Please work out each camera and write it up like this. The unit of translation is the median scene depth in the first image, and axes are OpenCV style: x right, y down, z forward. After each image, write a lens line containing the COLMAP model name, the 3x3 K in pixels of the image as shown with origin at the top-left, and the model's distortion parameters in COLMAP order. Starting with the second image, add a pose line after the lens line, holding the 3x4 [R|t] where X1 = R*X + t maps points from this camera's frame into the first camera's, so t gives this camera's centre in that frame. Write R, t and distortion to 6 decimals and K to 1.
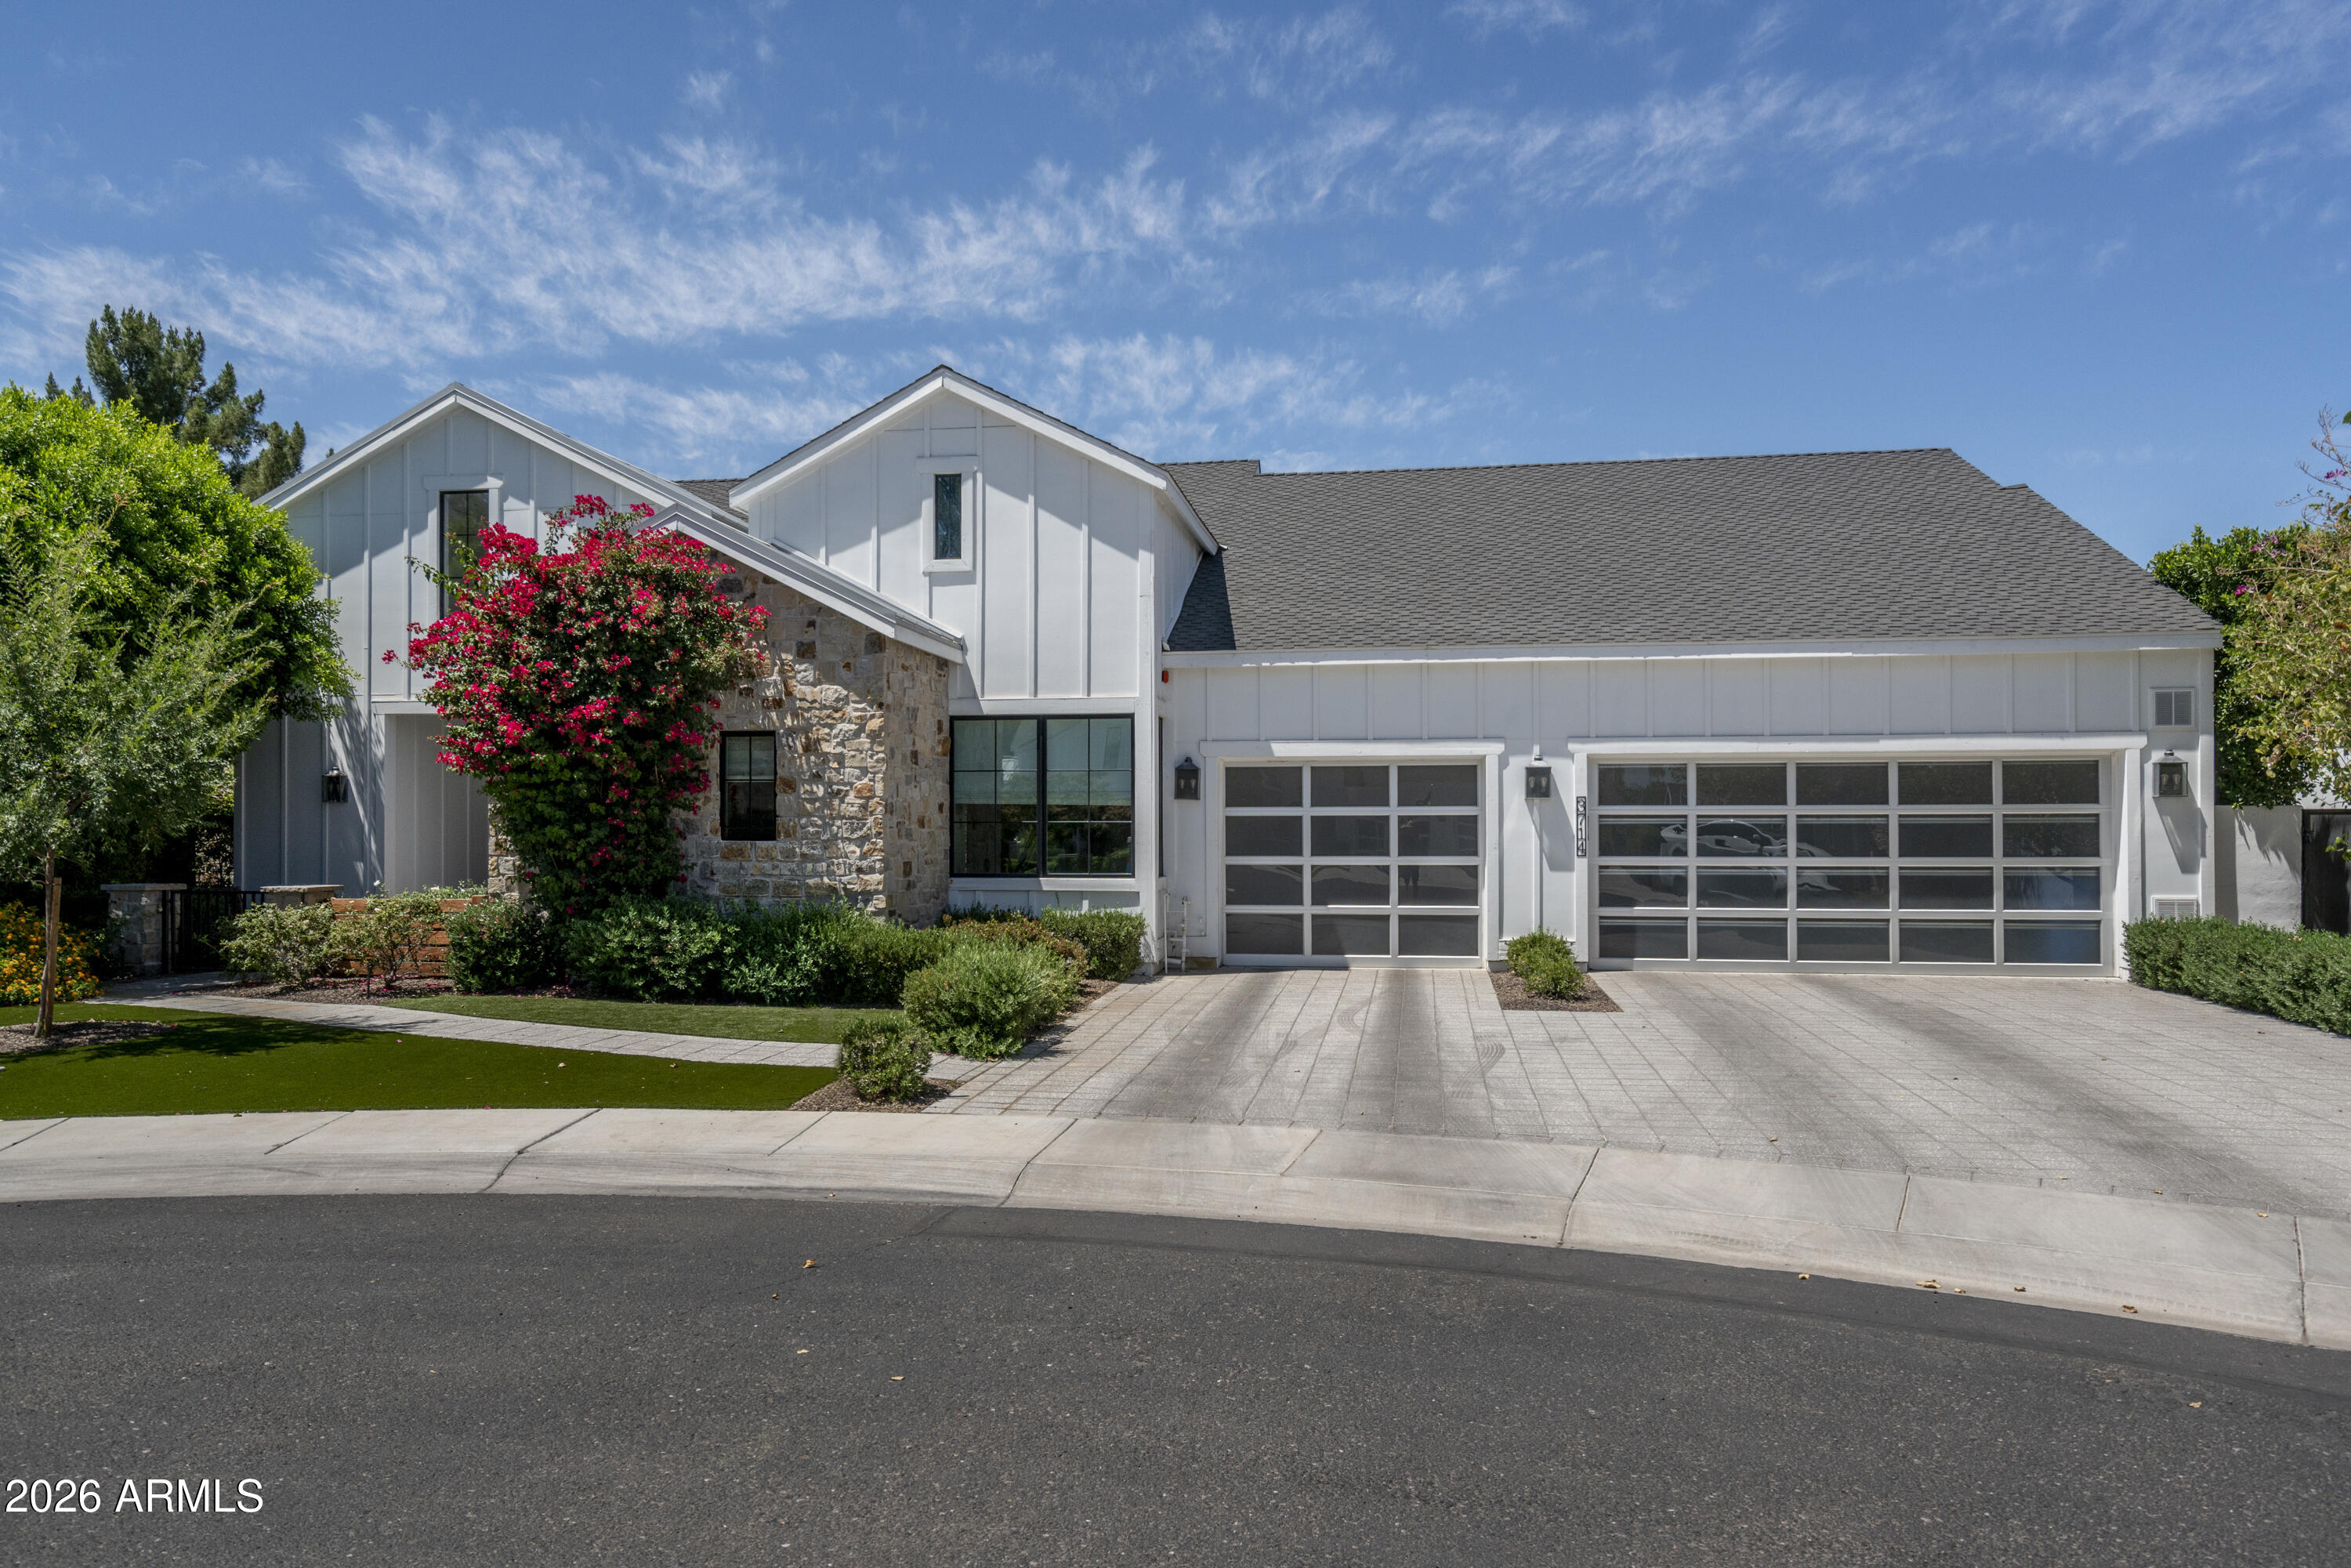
lens RADIAL K [[1486.1, 0, 1175.4], [0, 1486.1, 779.3], [0, 0, 1]] dist [-0.002652, 0.002446]
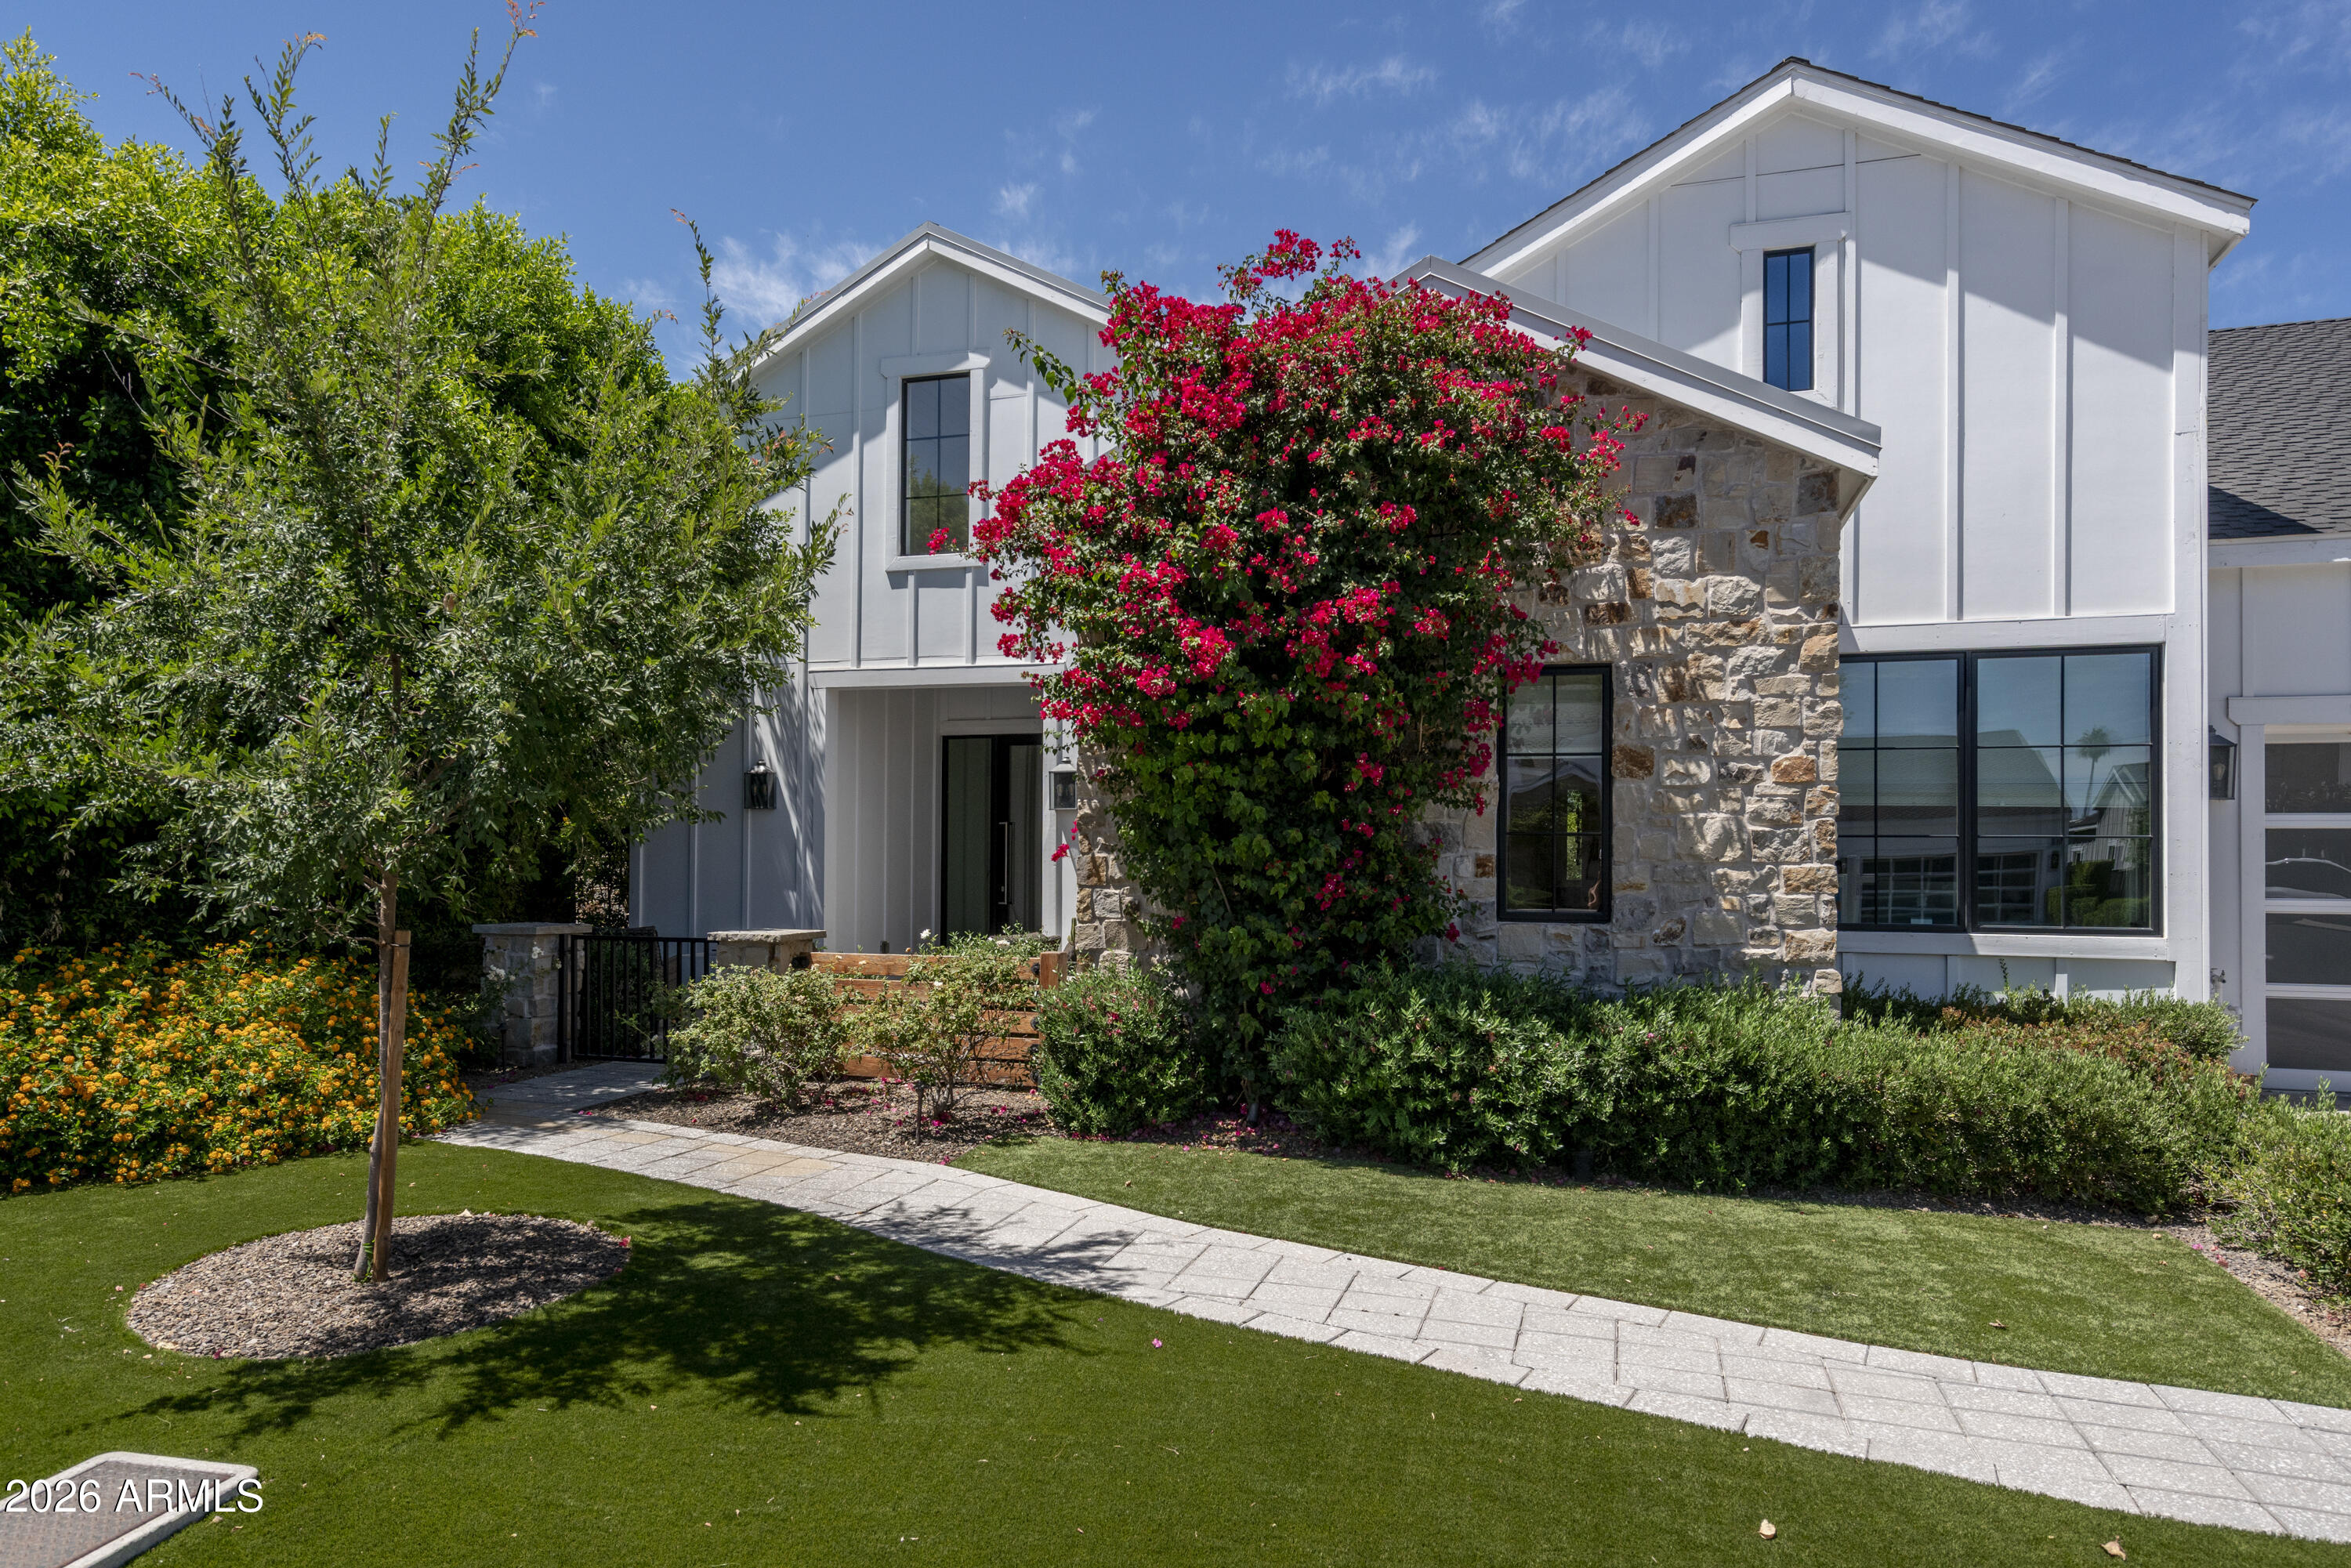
lens RADIAL K [[1360.5, 0, 1175.1], [0, 1360.5, 800.7], [0, 0, 1]] dist [-0.000964, -0.000428]
pose [[0.990091, 0.000930, -0.140422, -0.359256], [-0.002334, 0.999949, -0.009833, 0.023321], [0.140406, 0.010063, 0.990043, 0.485202]]
